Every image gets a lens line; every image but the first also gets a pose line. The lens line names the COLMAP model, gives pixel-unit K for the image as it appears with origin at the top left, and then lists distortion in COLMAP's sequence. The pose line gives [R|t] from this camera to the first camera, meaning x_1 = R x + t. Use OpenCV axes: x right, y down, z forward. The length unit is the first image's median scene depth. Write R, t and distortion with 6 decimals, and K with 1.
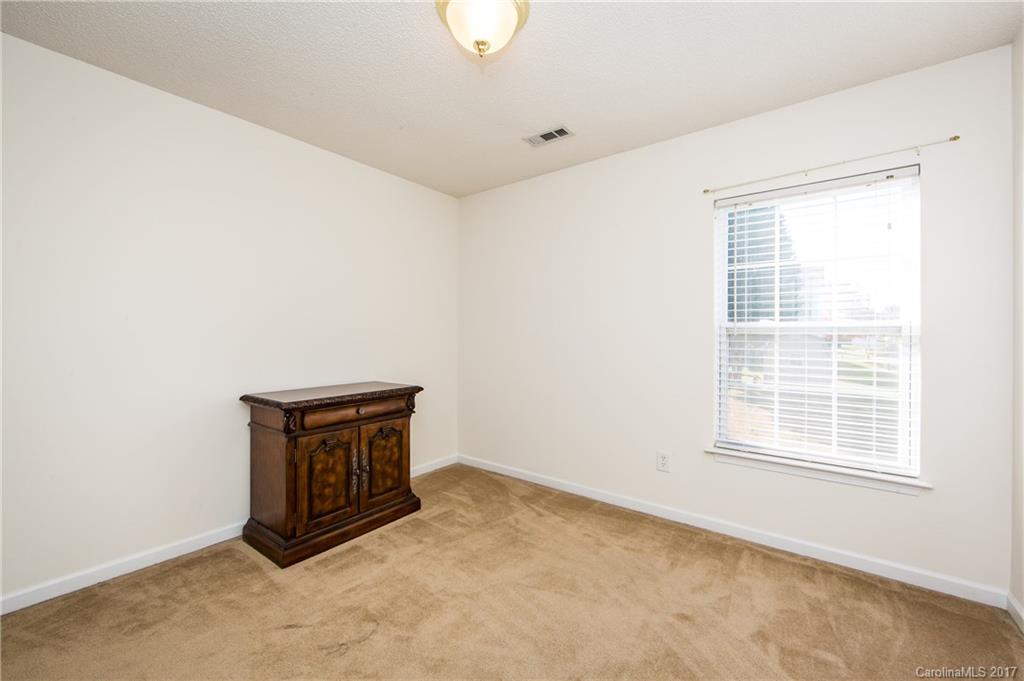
lens RADIAL K [[414.9, 0, 517.7], [0, 414.9, 336.2], [0, 0, 1]] dist [0.002429, 0.000105]
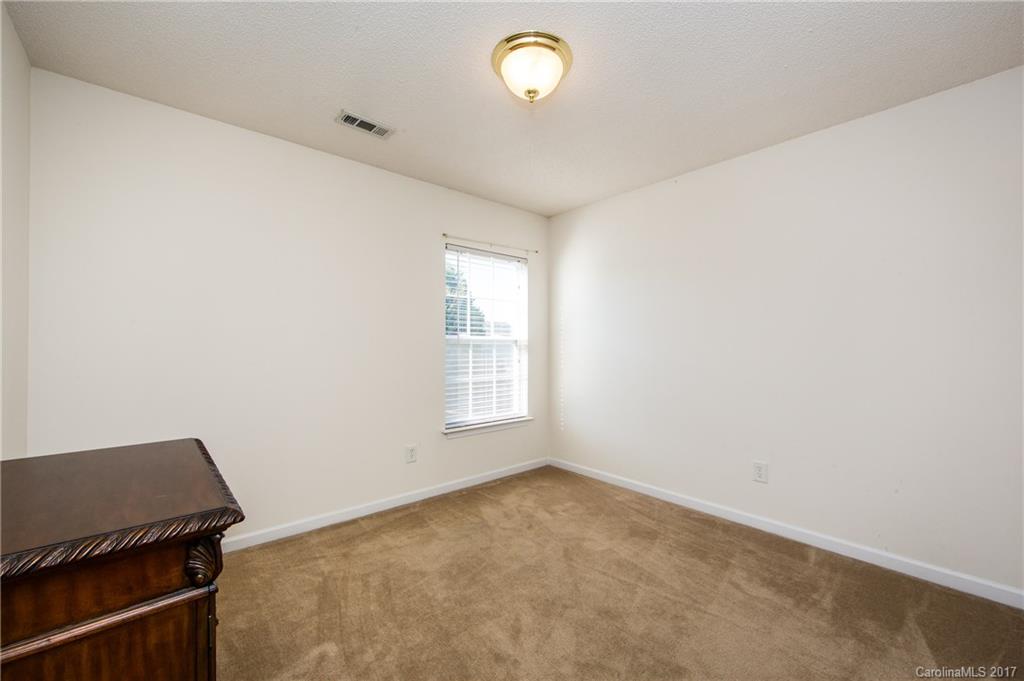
lens RADIAL K [[414.9, 0, 514.1], [0, 414.9, 340.9], [0, 0, 1]] dist [0.002429, 0.000105]
pose [[0.193955, 0.003793, 0.981003, -0.784623], [-0.000445, 0.999993, -0.003778, -0.009752], [-0.981010, 0.000297, 0.193955, 0.527975]]
